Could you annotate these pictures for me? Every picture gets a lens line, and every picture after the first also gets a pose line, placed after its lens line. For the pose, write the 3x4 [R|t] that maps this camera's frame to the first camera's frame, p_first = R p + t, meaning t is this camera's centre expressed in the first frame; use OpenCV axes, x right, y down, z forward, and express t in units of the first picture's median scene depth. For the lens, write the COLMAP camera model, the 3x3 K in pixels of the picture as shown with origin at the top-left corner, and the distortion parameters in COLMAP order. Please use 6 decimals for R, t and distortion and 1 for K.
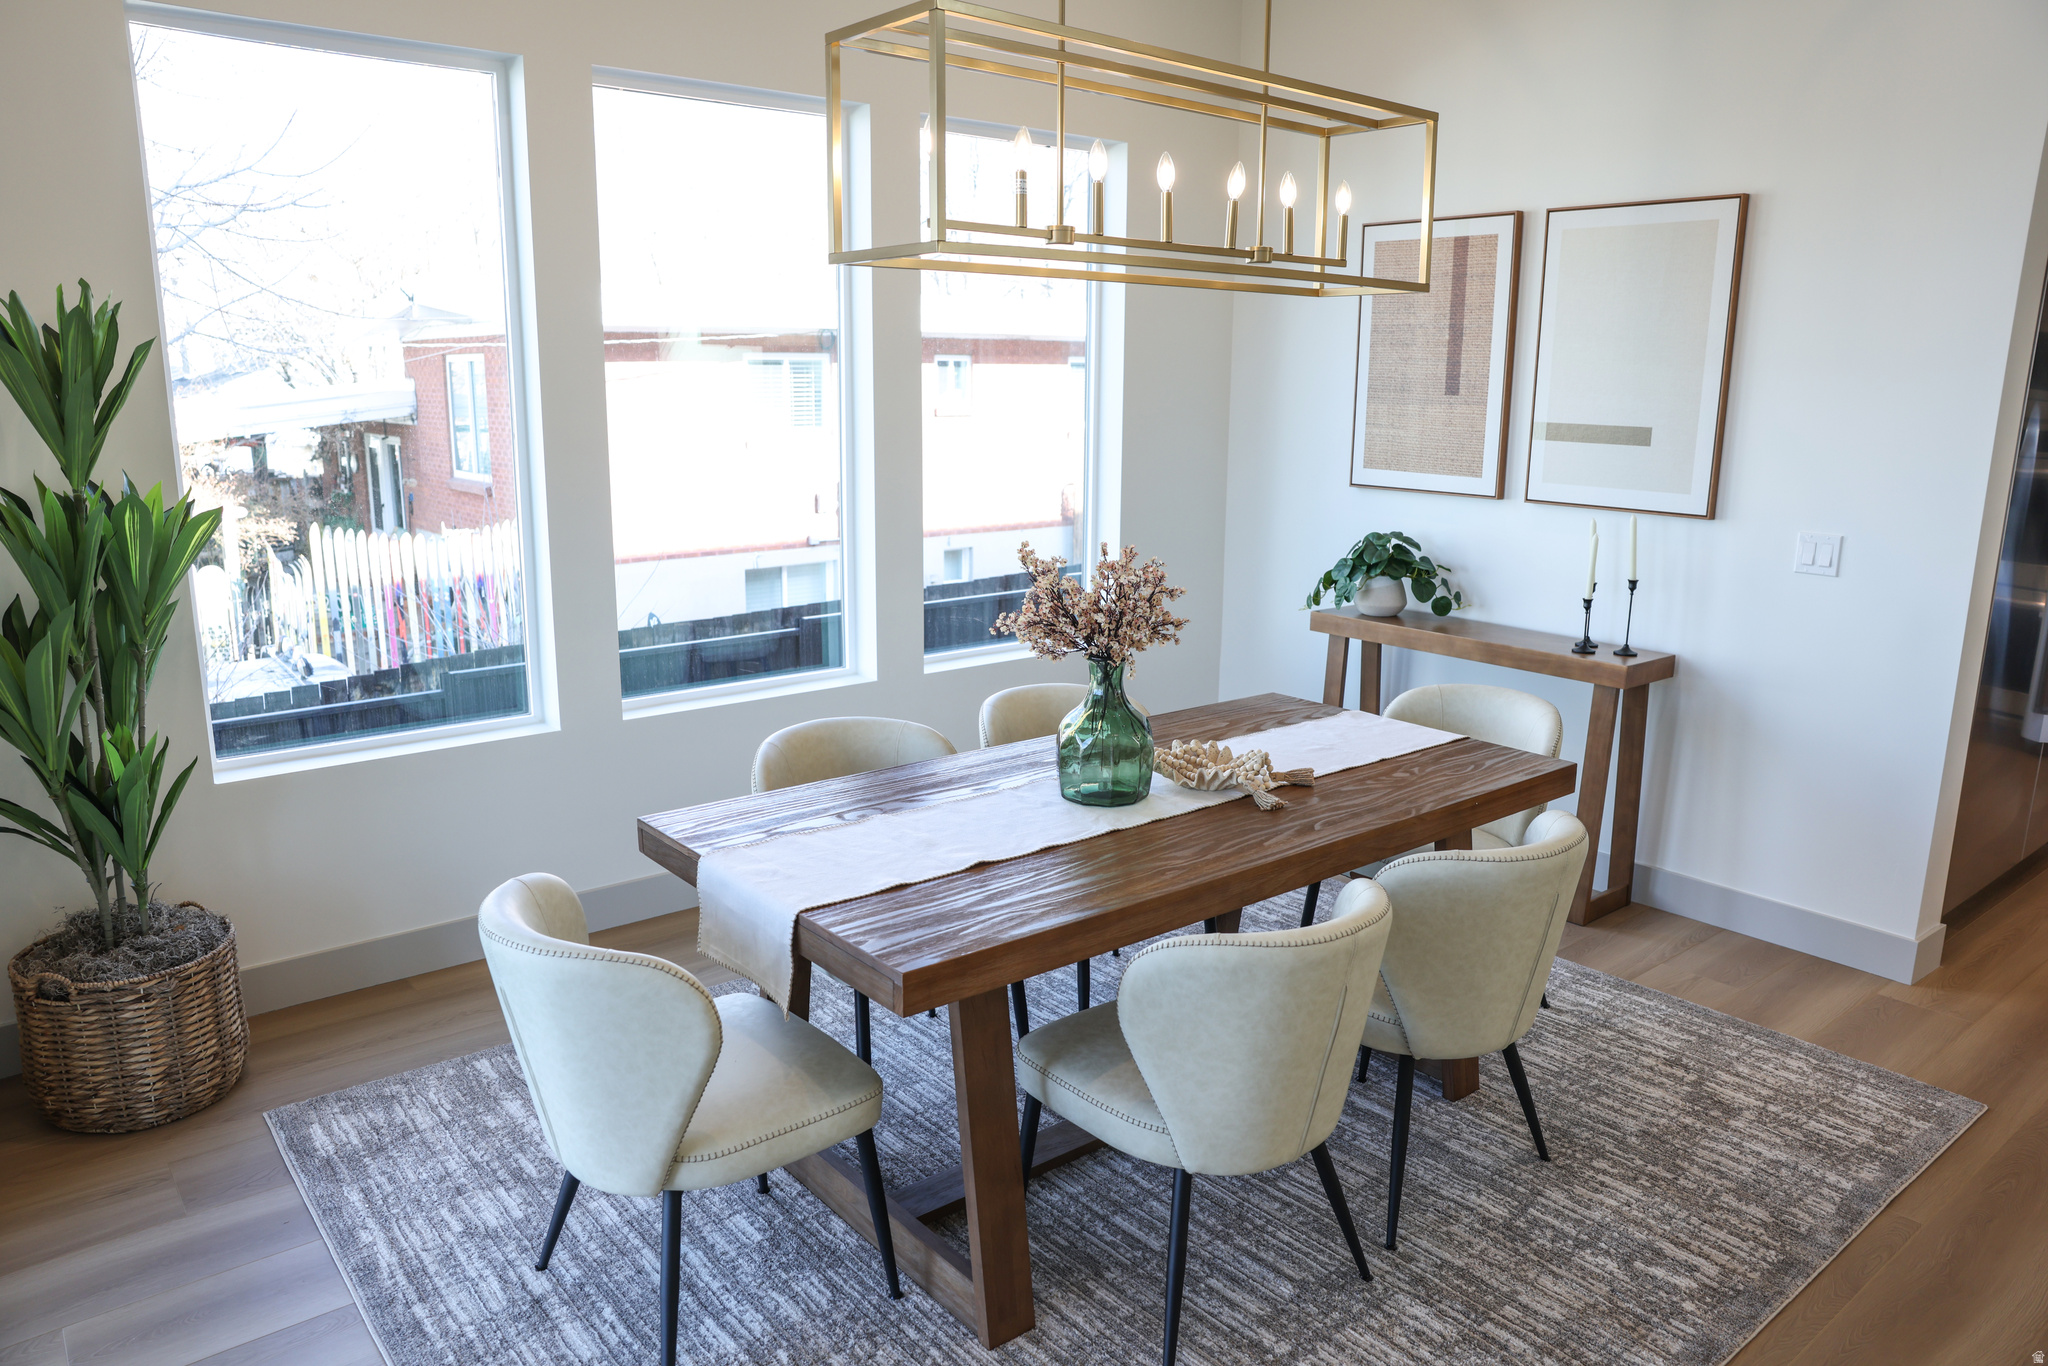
lens RADIAL K [[1392.0, 0, 1024.0], [0, 1392.0, 683.0], [0, 0, 1]] dist [-0.099922, 0.058361]
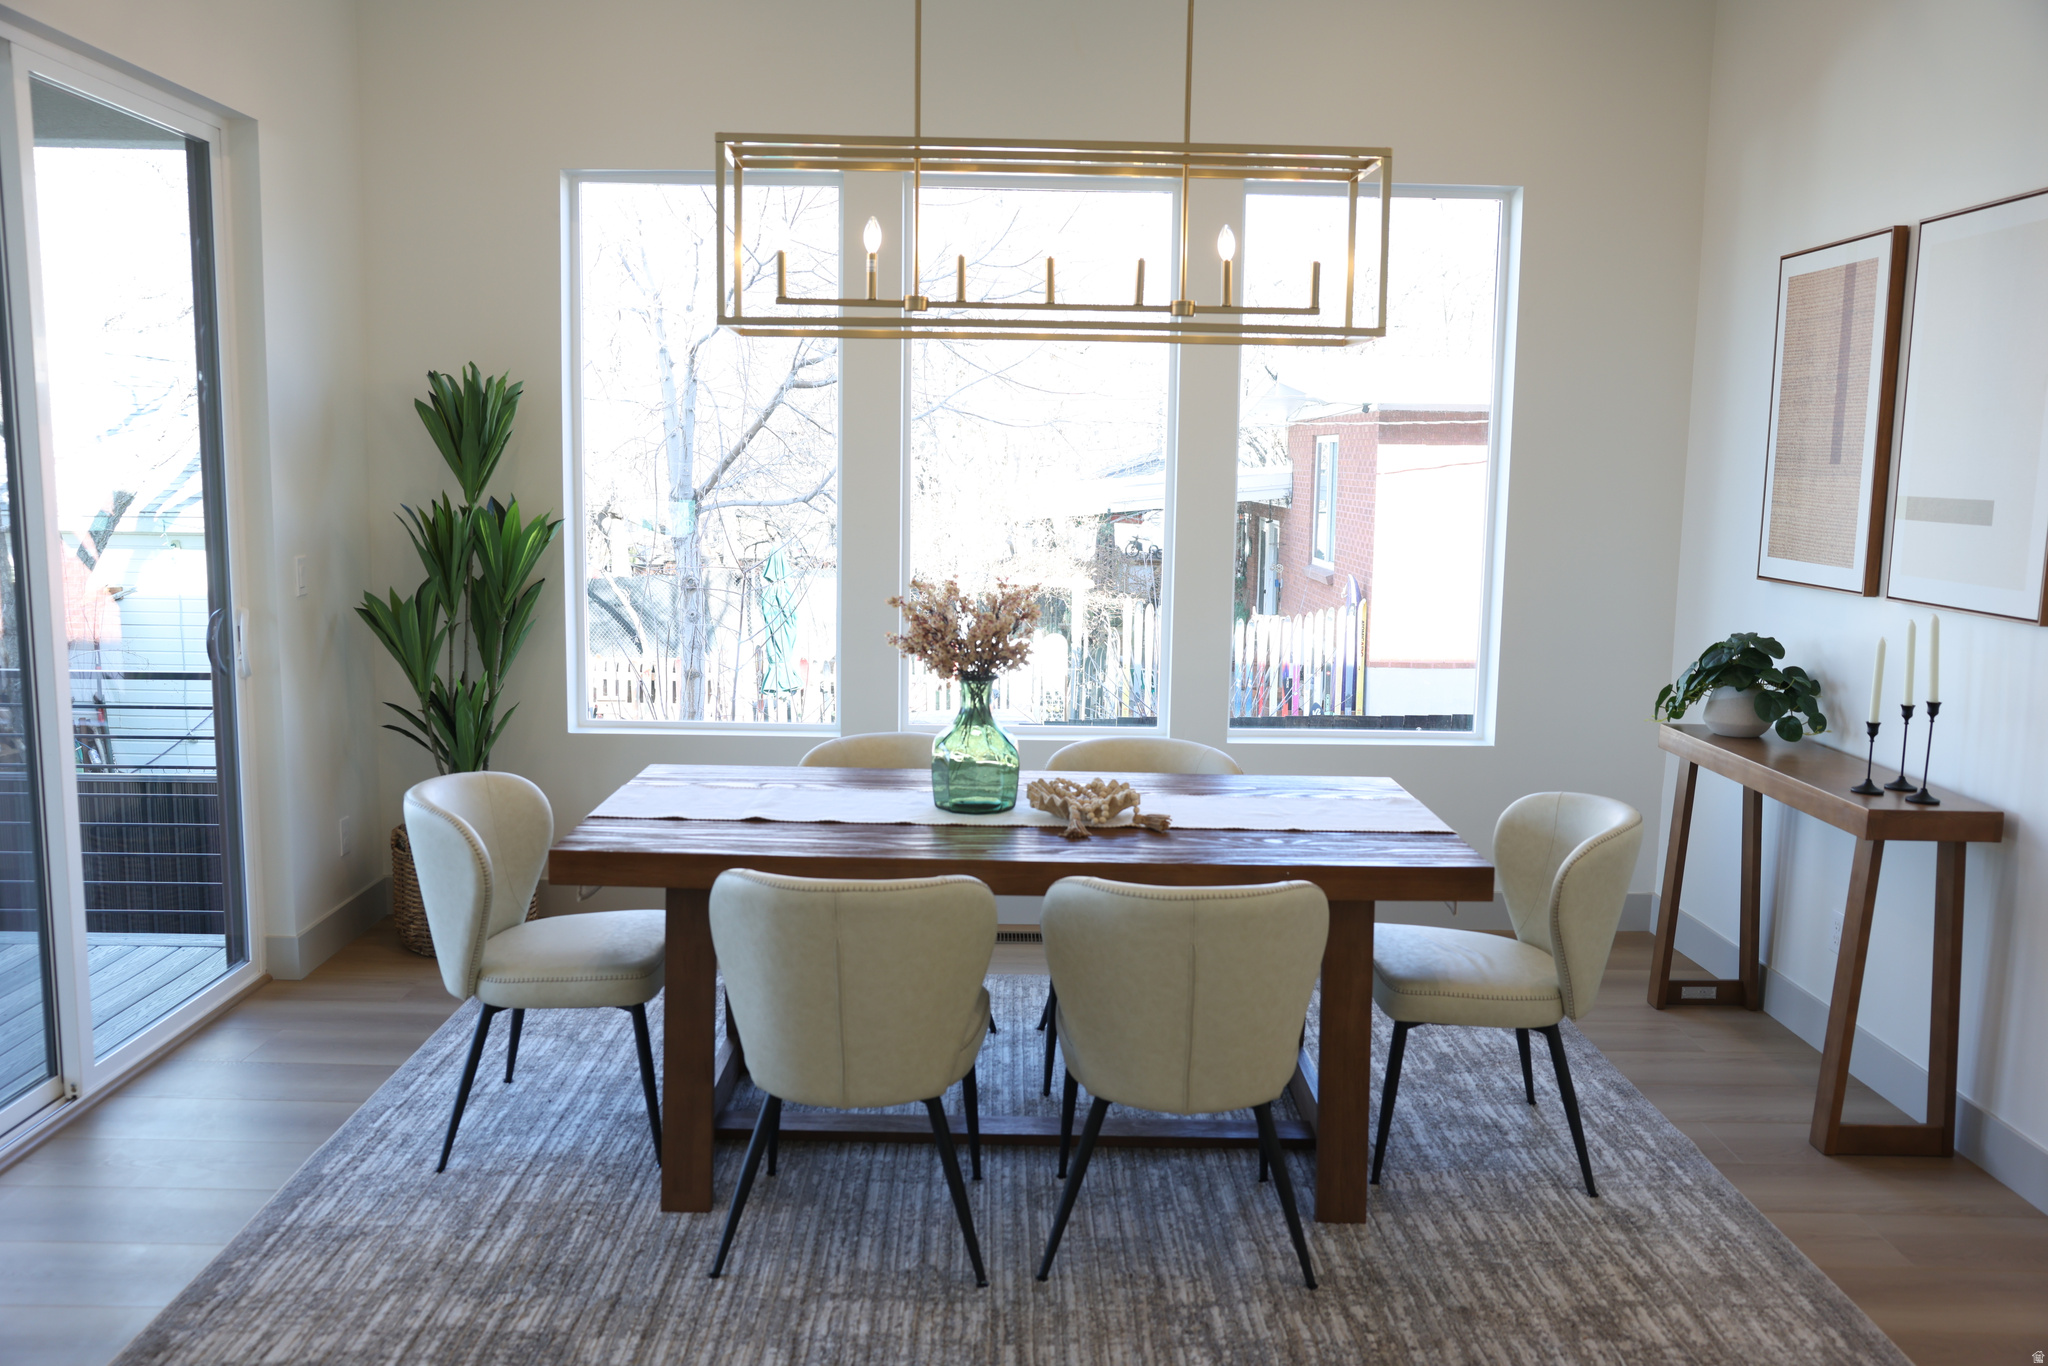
lens RADIAL K [[1648.9, 0, 1024.0], [0, 1648.9, 683.0], [0, 0, 1]] dist [-0.039399, 0.006926]
pose [[0.780801, 0.089296, -0.618365, 0.572392], [-0.145182, 0.988573, -0.040563, 0.020967], [0.607677, 0.121447, 0.784843, 0.000239]]
